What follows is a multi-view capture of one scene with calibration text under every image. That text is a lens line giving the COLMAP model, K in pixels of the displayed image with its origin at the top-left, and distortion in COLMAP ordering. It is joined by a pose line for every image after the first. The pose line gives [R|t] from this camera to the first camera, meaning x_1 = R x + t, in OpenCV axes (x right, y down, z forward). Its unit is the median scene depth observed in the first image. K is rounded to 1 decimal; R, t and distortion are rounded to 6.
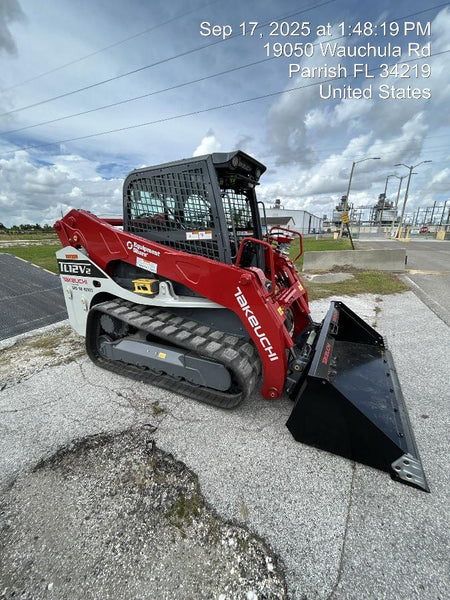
lens RADIAL K [[244.6, 0, 226.7], [0, 244.6, 298.8], [0, 0, 1]] dist [0.001666, 0.001060]
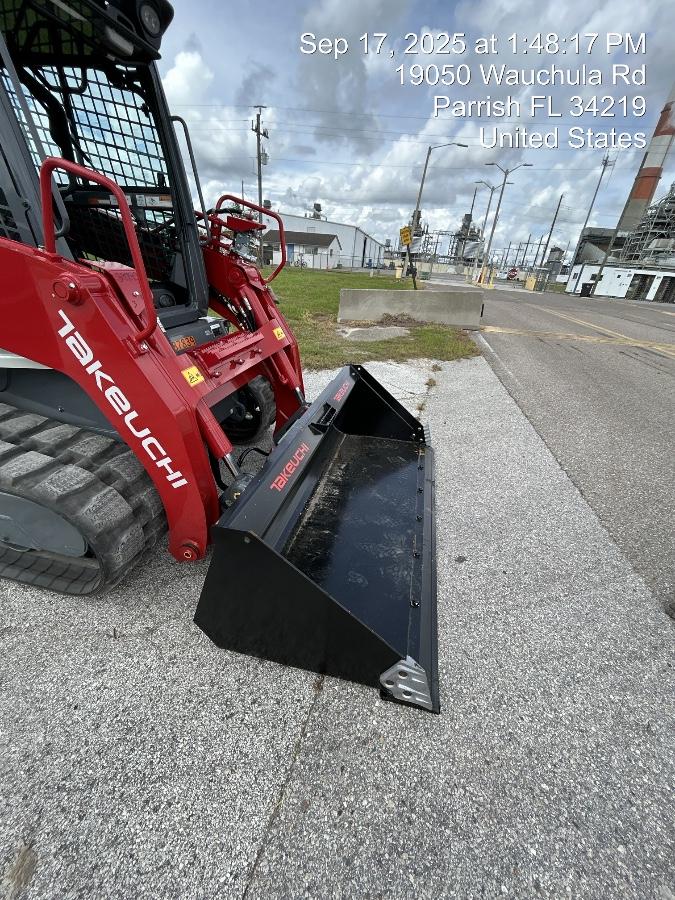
lens RADIAL K [[367.0, 0, 343.3], [0, 367.0, 450.7], [0, 0, 1]] dist [0.001666, 0.001060]
pose [[0.962392, -0.046739, 0.267615, 0.268941], [-0.011314, 0.977339, 0.211377, 0.034567], [-0.271430, -0.206455, 0.940054, 0.258156]]
